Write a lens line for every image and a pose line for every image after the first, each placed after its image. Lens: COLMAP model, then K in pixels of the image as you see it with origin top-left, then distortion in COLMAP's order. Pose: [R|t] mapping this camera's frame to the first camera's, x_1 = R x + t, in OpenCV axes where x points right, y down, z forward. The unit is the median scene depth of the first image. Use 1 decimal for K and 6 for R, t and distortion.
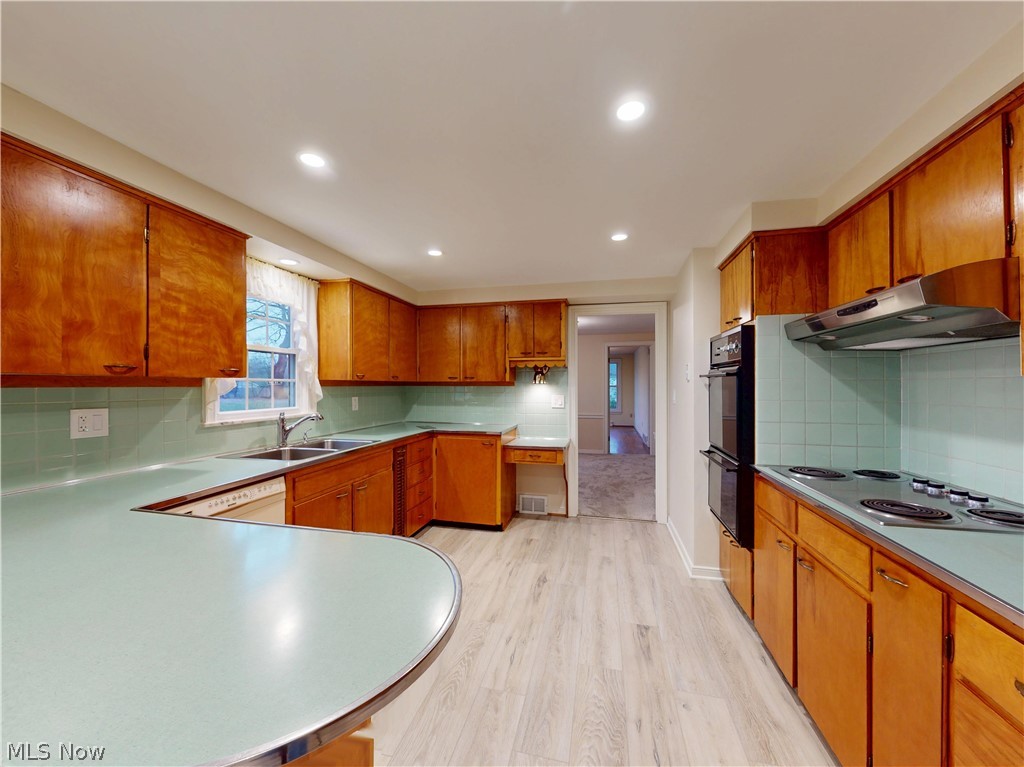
lens RADIAL K [[388.3, 0, 509.3], [0, 388.3, 385.1], [0, 0, 1]] dist [0.000383, 0.000084]
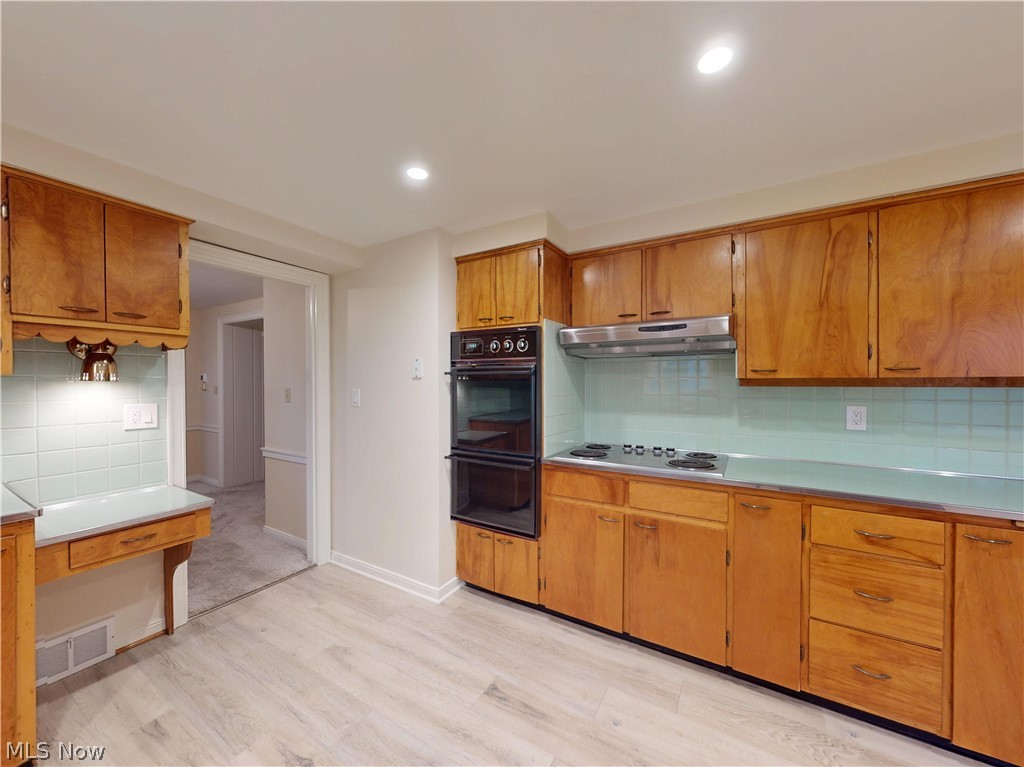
lens RADIAL K [[388.3, 0, 515.0], [0, 388.3, 385.0], [0, 0, 1]] dist [0.000383, 0.000084]
pose [[0.298965, -0.006673, 0.954241, -0.290757], [0.001599, 0.999978, 0.006491, -0.001401], [-0.954263, -0.000414, 0.298969, 0.536566]]
